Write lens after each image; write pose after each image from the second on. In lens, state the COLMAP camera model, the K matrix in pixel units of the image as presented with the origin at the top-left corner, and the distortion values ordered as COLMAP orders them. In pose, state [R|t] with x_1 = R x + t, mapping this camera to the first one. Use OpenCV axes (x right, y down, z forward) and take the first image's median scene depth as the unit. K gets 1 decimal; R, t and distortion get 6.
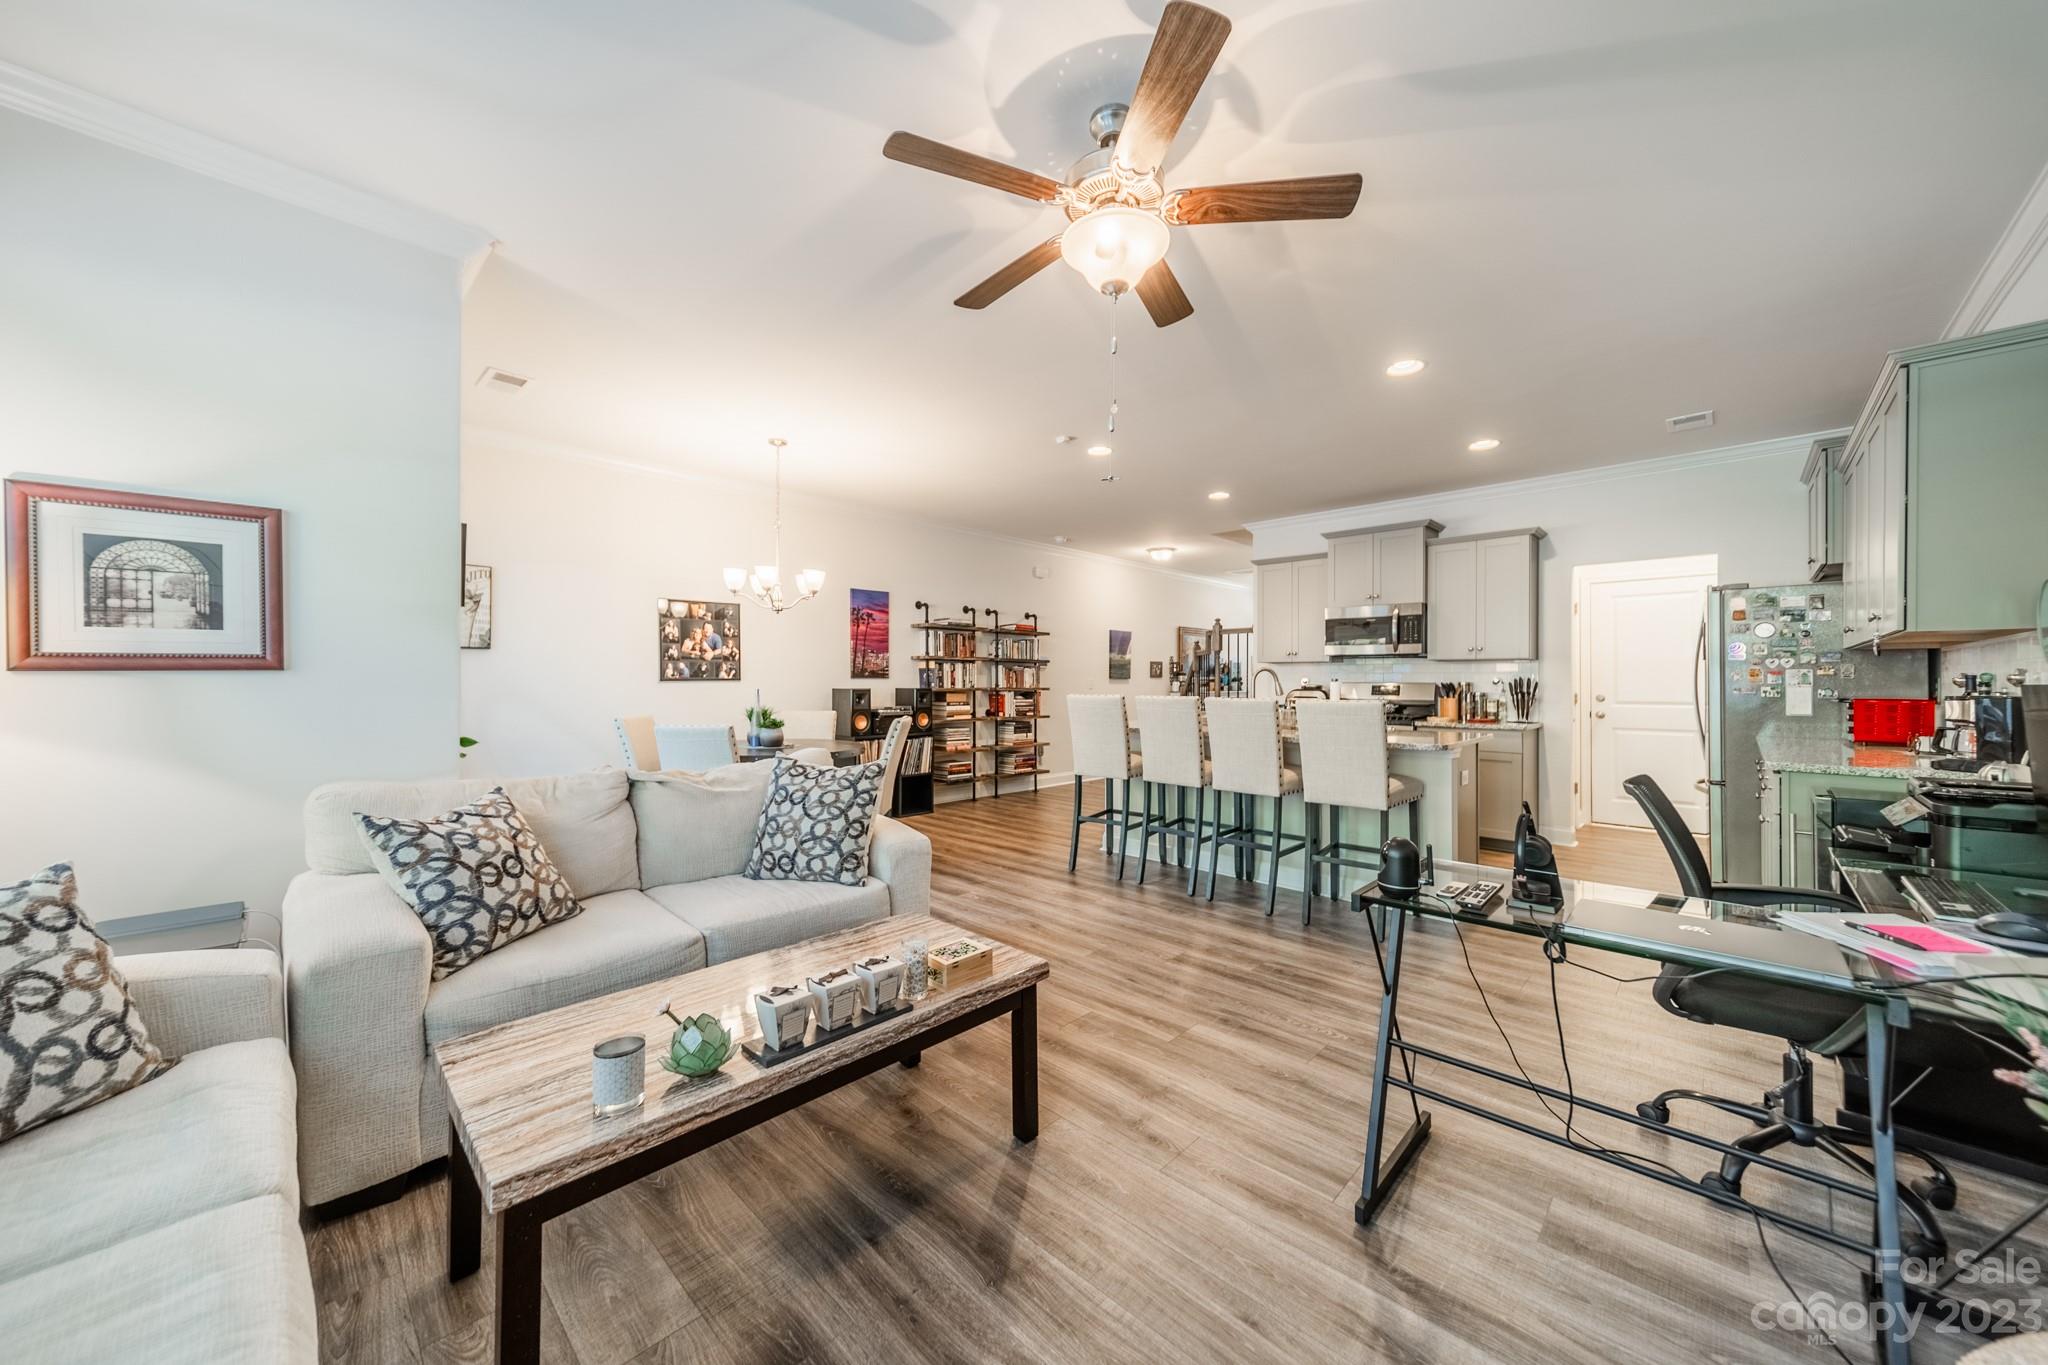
lens RADIAL K [[735.8, 0, 1040.7], [0, 735.8, 686.7], [0, 0, 1]] dist [0.008925, -0.000341]
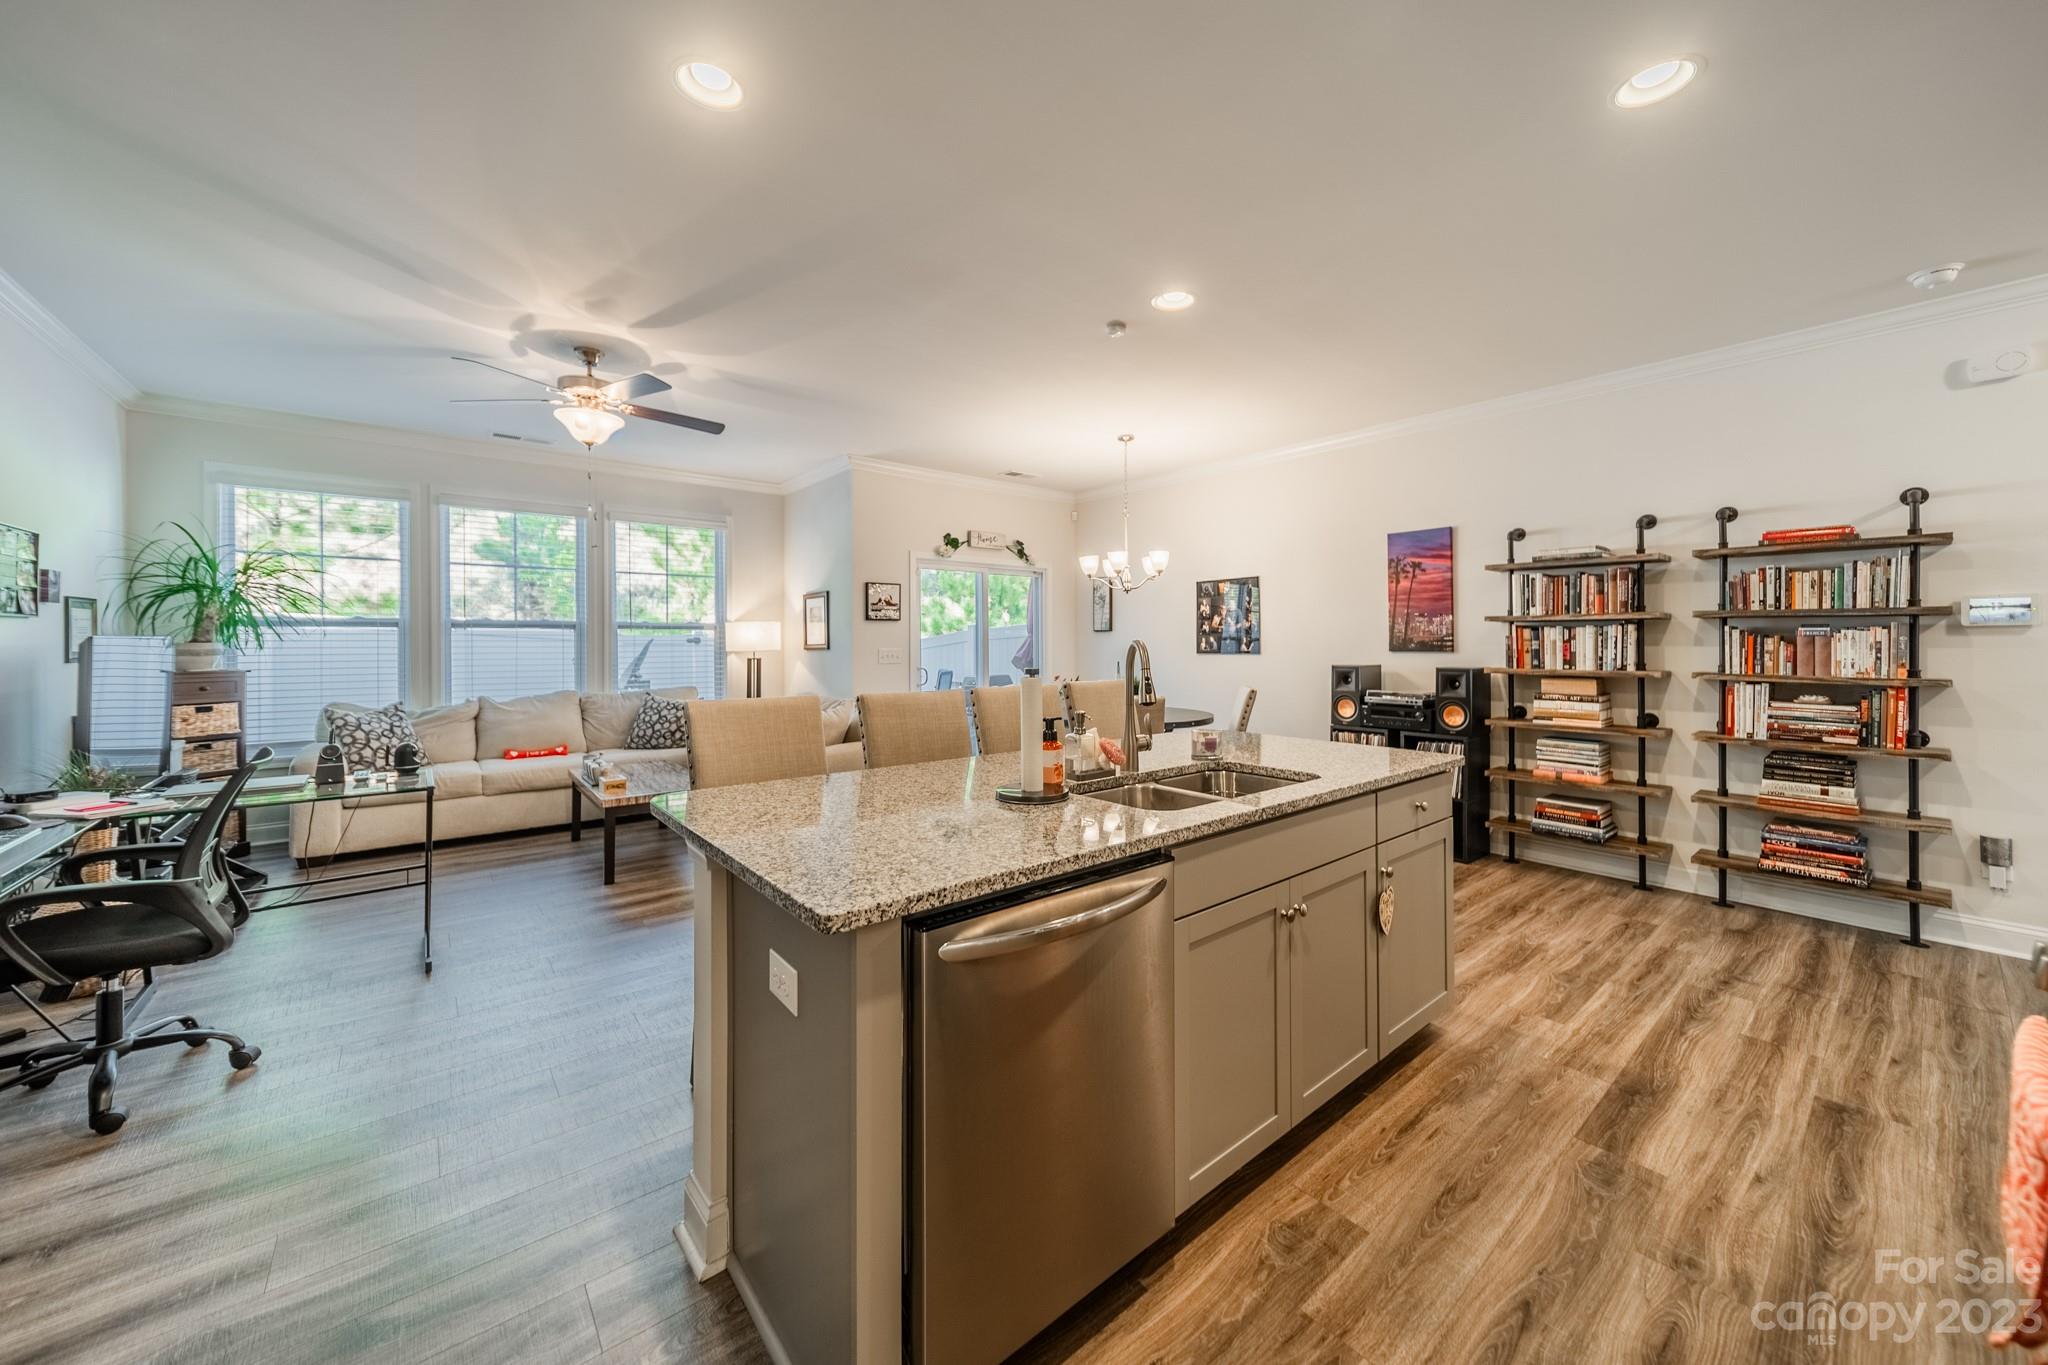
lens RADIAL K [[735.8, 0, 1033.0], [0, 735.8, 641.0], [0, 0, 1]] dist [0.008925, -0.000341]
pose [[-0.132409, -0.003887, -0.991188, 0.548355], [-0.007513, 0.999968, -0.002918, -0.017455], [0.991167, 0.007061, -0.132434, 0.733381]]
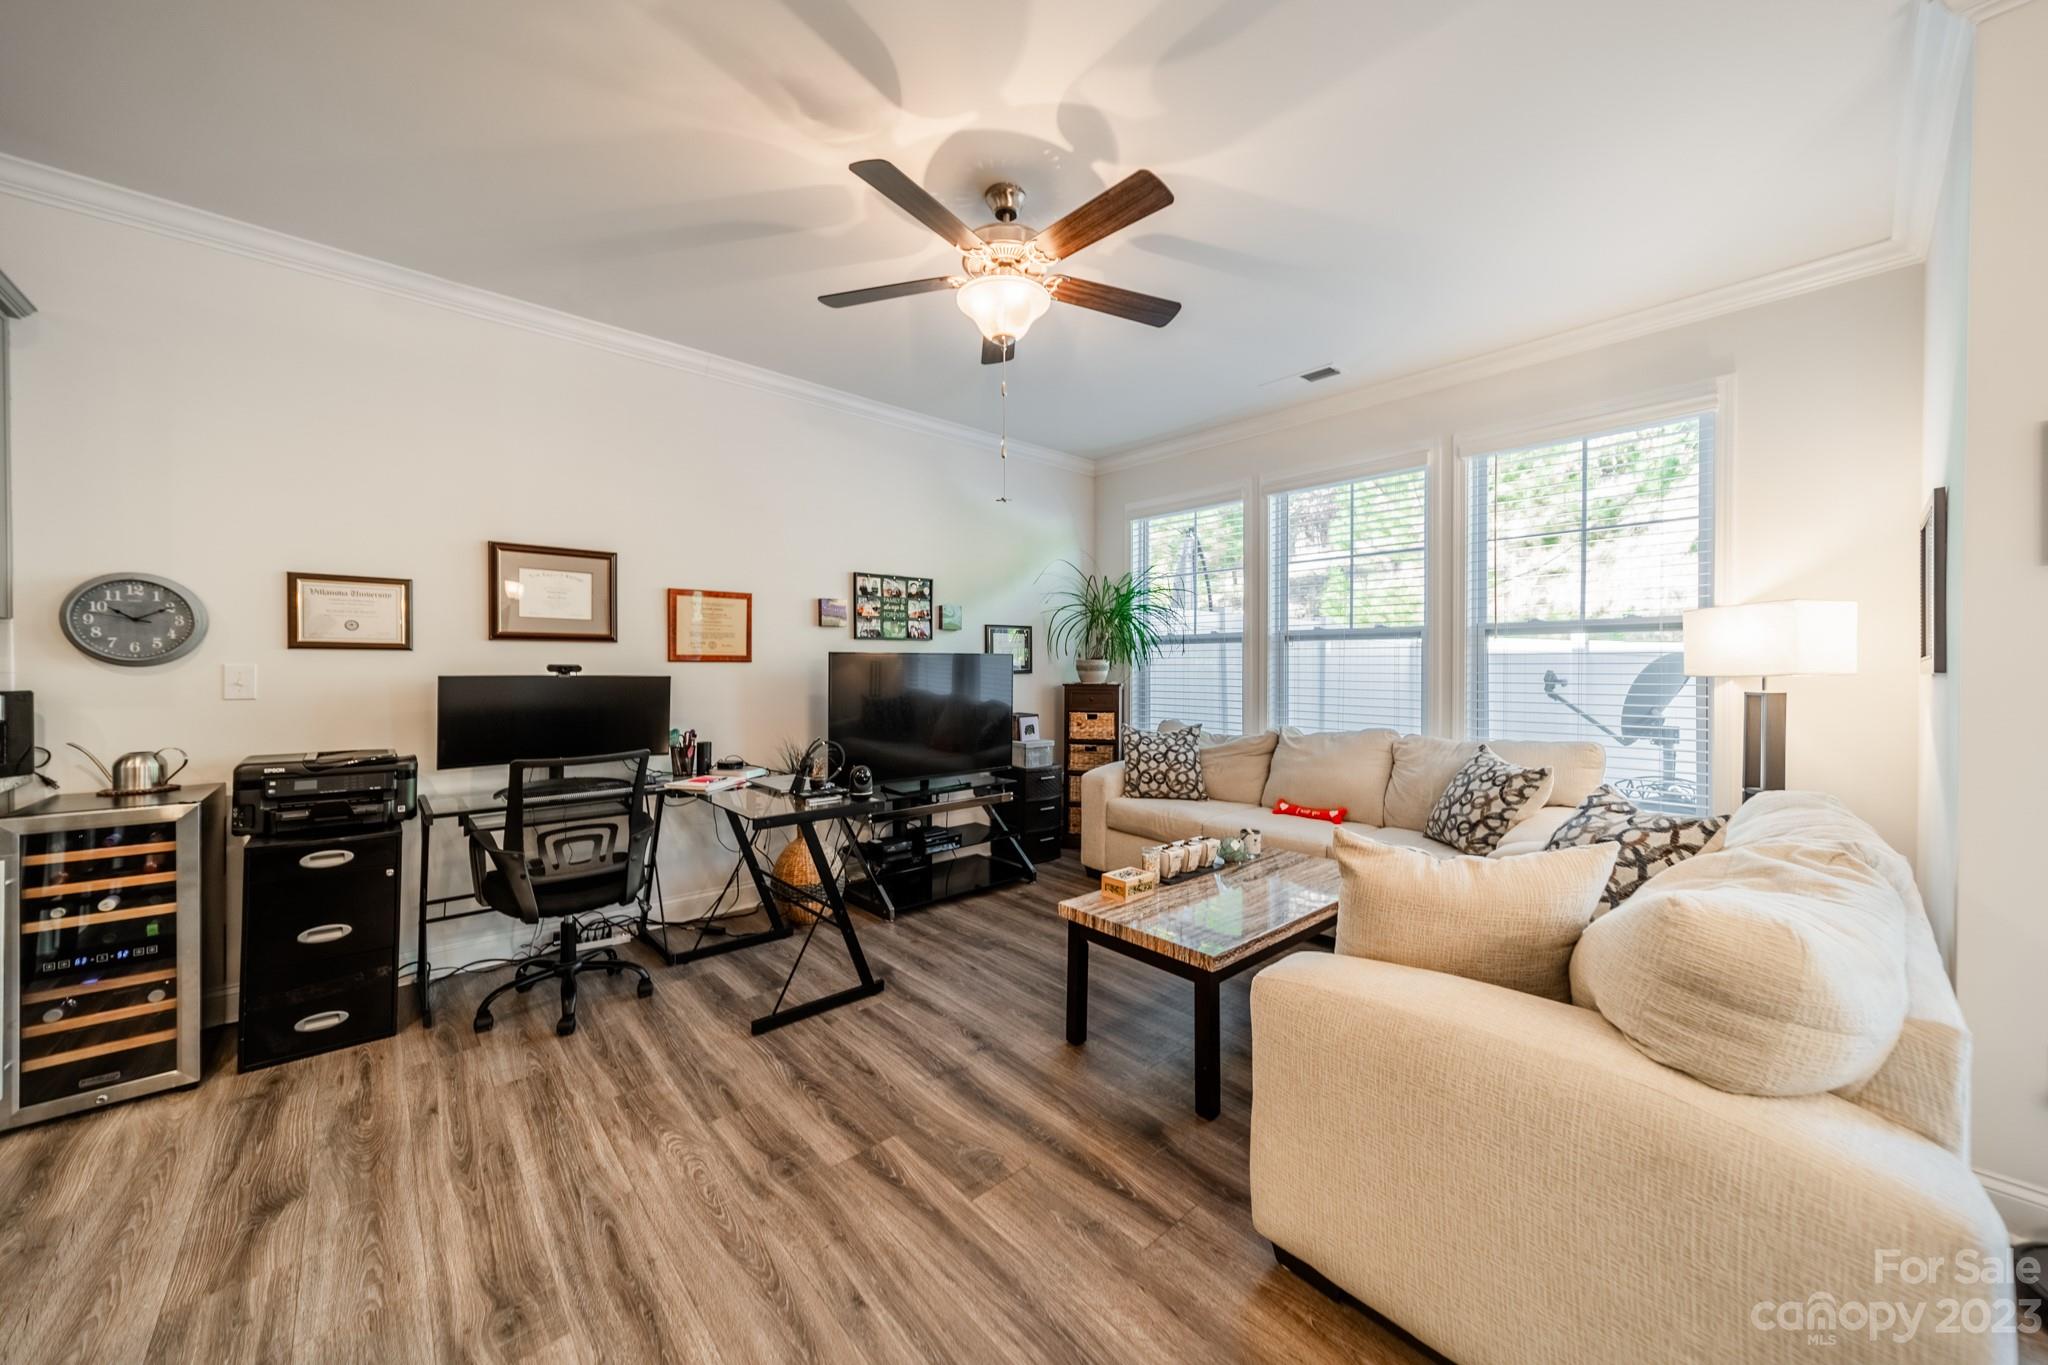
lens RADIAL K [[735.8, 0, 1029.8], [0, 735.8, 670.1], [0, 0, 1]] dist [0.008925, -0.000341]
pose [[-0.996129, -0.004762, 0.087774, -0.014414], [-0.003664, 0.999913, 0.012663, -0.010665], [-0.087827, 0.012292, -0.996060, 0.681570]]
